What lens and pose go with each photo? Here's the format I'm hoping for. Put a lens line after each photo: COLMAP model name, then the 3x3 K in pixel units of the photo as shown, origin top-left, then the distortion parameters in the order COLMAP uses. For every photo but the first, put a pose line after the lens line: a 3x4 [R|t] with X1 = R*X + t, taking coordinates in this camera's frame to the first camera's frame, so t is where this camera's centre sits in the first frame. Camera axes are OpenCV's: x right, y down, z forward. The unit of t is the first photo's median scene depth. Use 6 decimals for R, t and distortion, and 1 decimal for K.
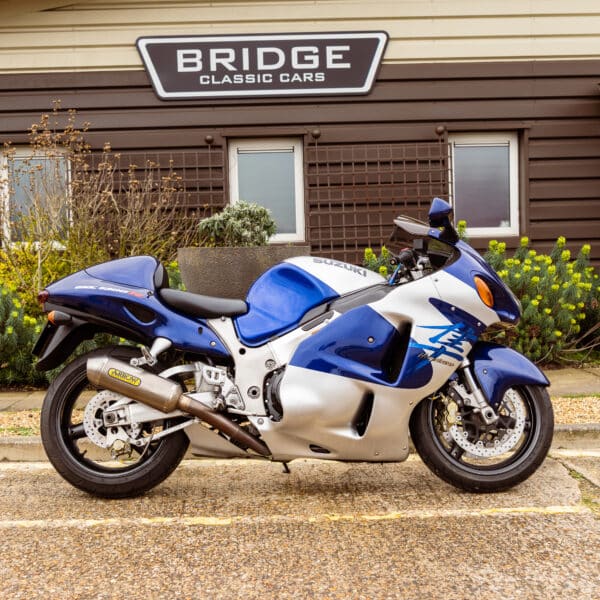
lens RADIAL K [[922.6, 0, 300.0], [0, 922.6, 300.0], [0, 0, 1]] dist [-0.026823, -0.017690]
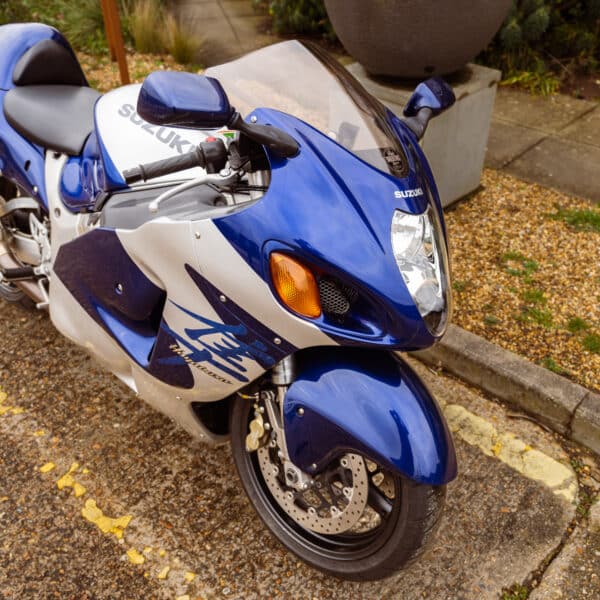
lens RADIAL K [[683.6, 0, 300.0], [0, 683.6, 300.0], [0, 0, 1]] dist [0.015266, 0.021933]
pose [[0.703266, 0.427382, -0.568121, 0.398945], [-0.040978, 0.822168, 0.567769, -0.198062], [0.709745, -0.376012, 0.595716, 0.797171]]
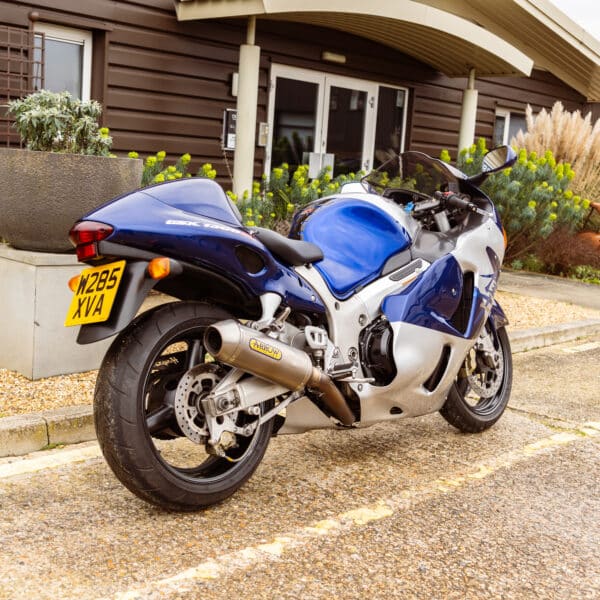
lens RADIAL K [[879.4, 0, 300.0], [0, 879.4, 300.0], [0, 0, 1]] dist [-0.028893, -0.010168]
pose [[0.701898, -0.033698, 0.711480, -0.654614], [-0.055076, 0.993322, 0.101382, -0.028705], [-0.710145, -0.110345, 0.695354, 0.474422]]
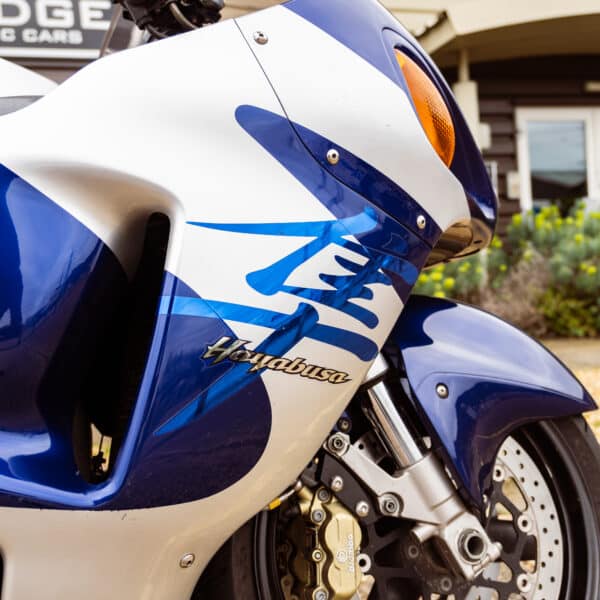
lens RADIAL K [[683.6, 0, 300.0], [0, 683.6, 300.0], [0, 0, 1]] dist [0.015266, 0.021933]
pose [[0.964174, -0.054539, 0.259604, 0.105019], [0.059854, 0.998128, -0.012608, 0.049899], [-0.258430, 0.027694, 0.965633, 0.810404]]
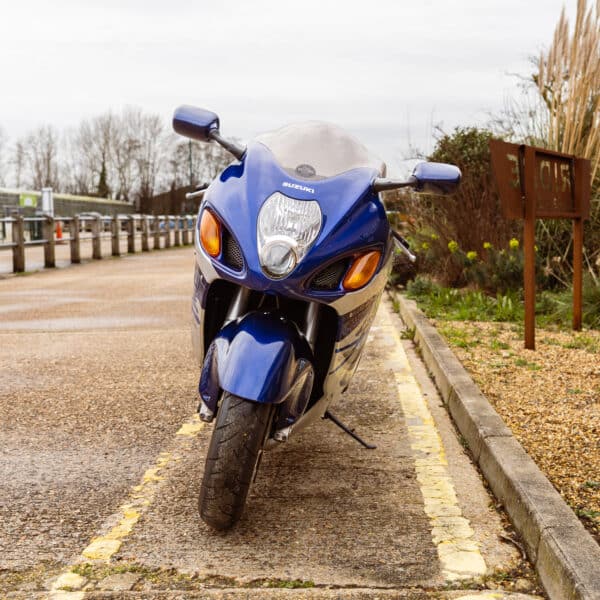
lens RADIAL K [[879.4, 0, 300.0], [0, 879.4, 300.0], [0, 0, 1]] dist [-0.028893, -0.010168]
pose [[-0.085527, 0.106987, -0.990575, 0.859421], [-0.029978, 0.993492, 0.109891, -0.034576], [0.995885, 0.039094, -0.081763, 1.128501]]
